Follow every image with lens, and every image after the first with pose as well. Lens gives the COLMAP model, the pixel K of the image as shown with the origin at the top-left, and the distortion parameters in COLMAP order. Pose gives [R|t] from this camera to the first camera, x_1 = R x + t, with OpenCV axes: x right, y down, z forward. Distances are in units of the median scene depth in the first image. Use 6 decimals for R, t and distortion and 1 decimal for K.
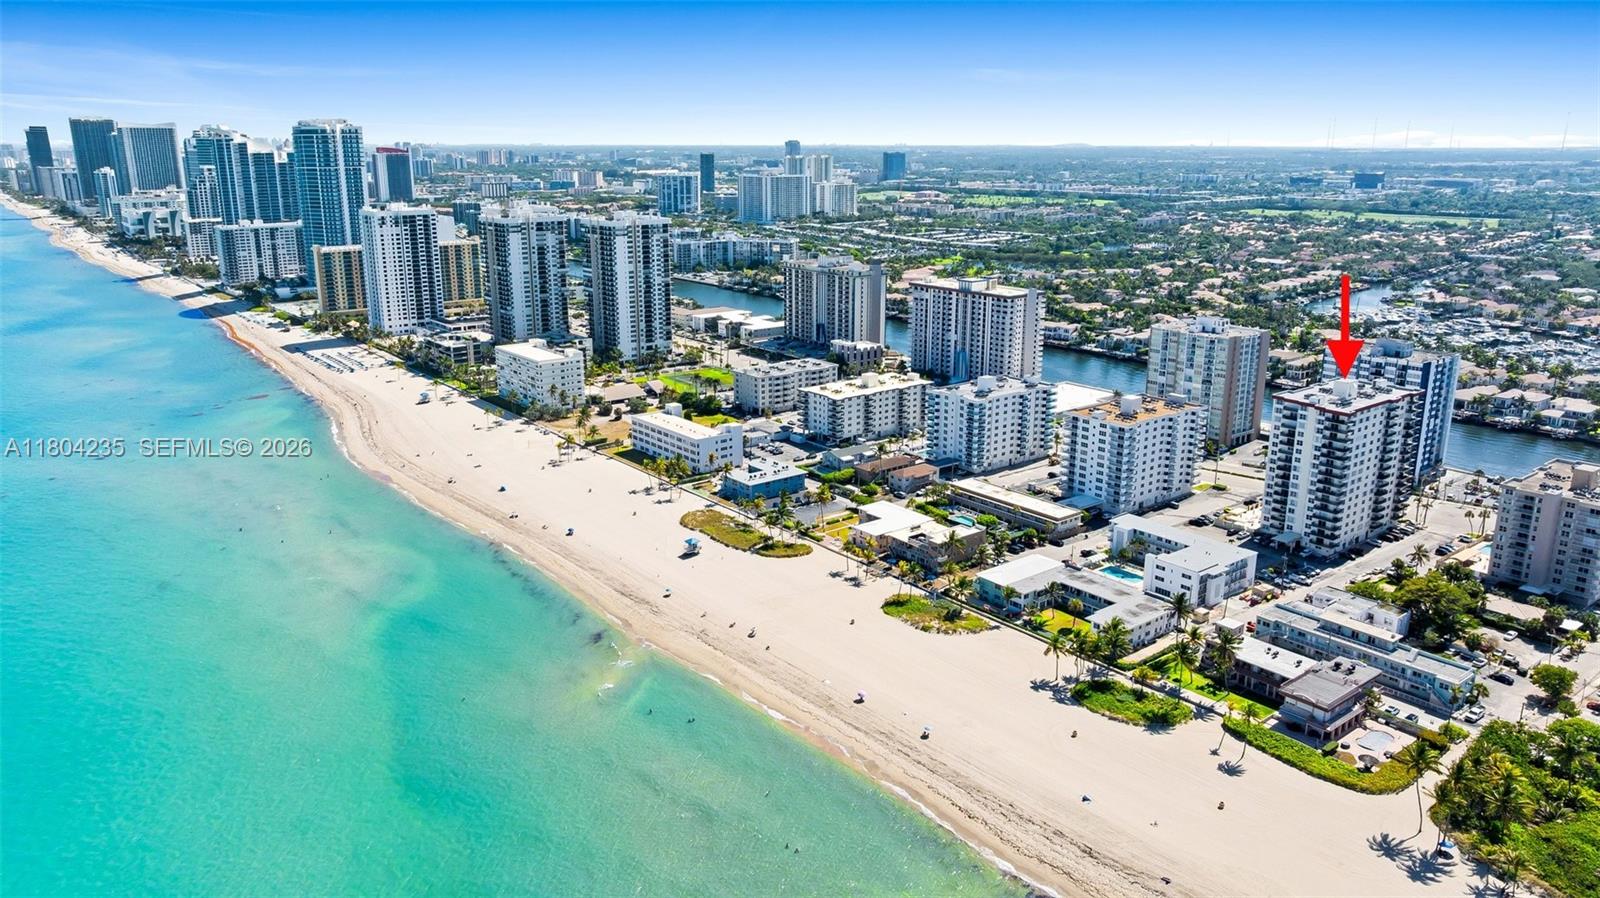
lens RADIAL K [[1108.4, 0, 802.8], [0, 1108.4, 452.2], [0, 0, 1]] dist [-0.016228, 0.000157]
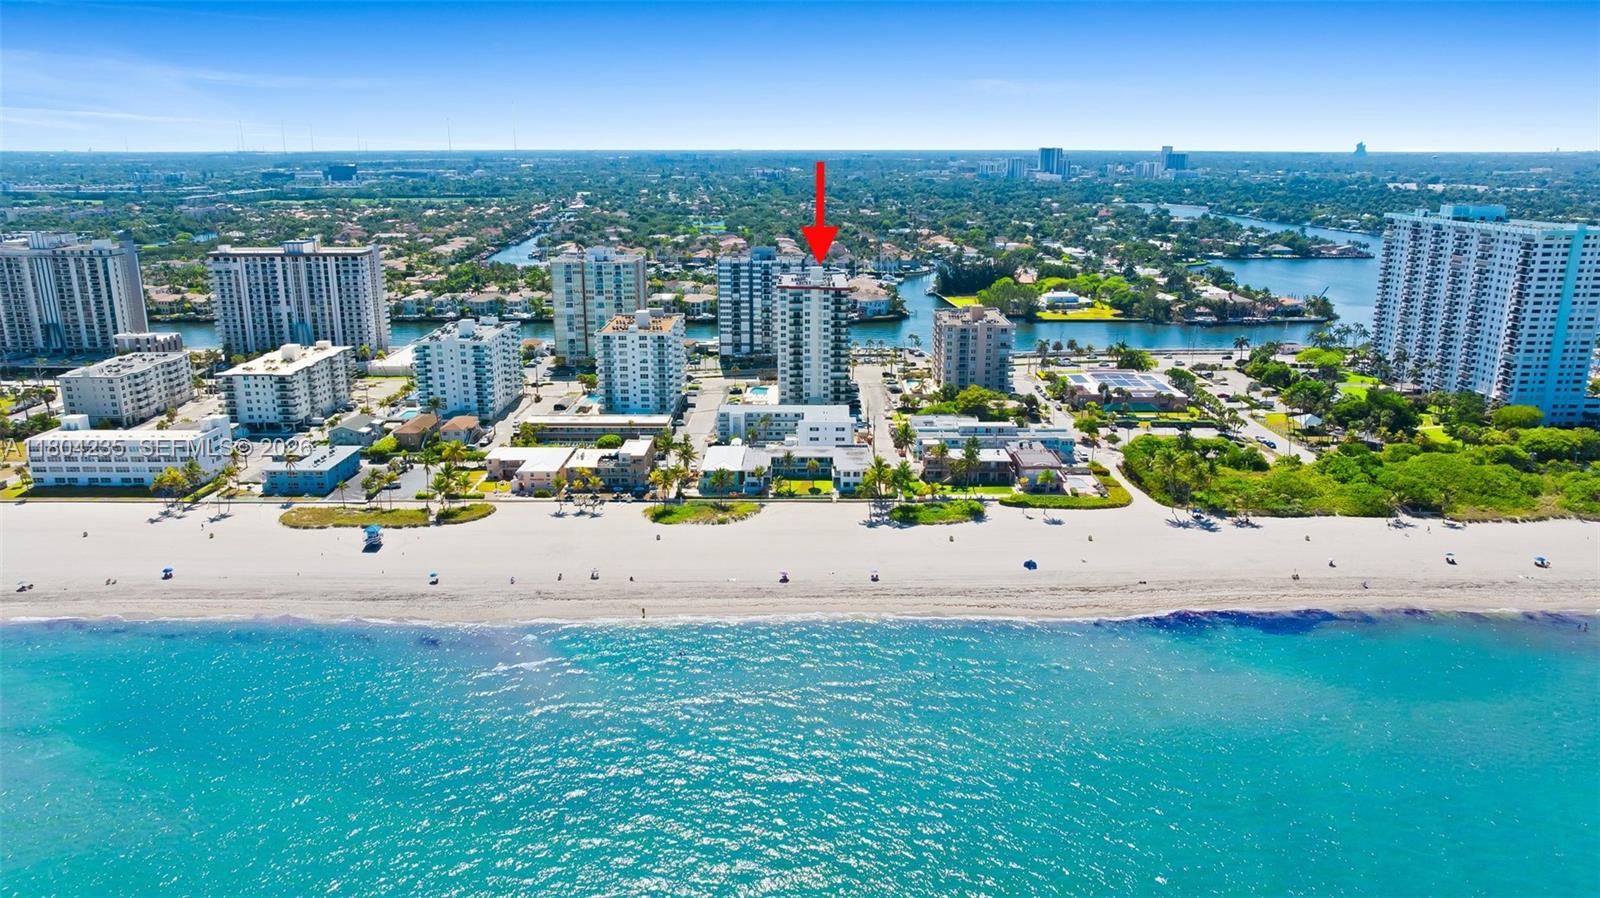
lens RADIAL K [[1108.4, 0, 802.8], [0, 1108.4, 452.2], [0, 0, 1]] dist [-0.016228, 0.000157]
pose [[0.630129, -0.207963, 0.748124, -0.485763], [0.209211, 0.973309, 0.094346, 0.015445], [-0.747776, 0.097065, 0.656818, 0.232957]]
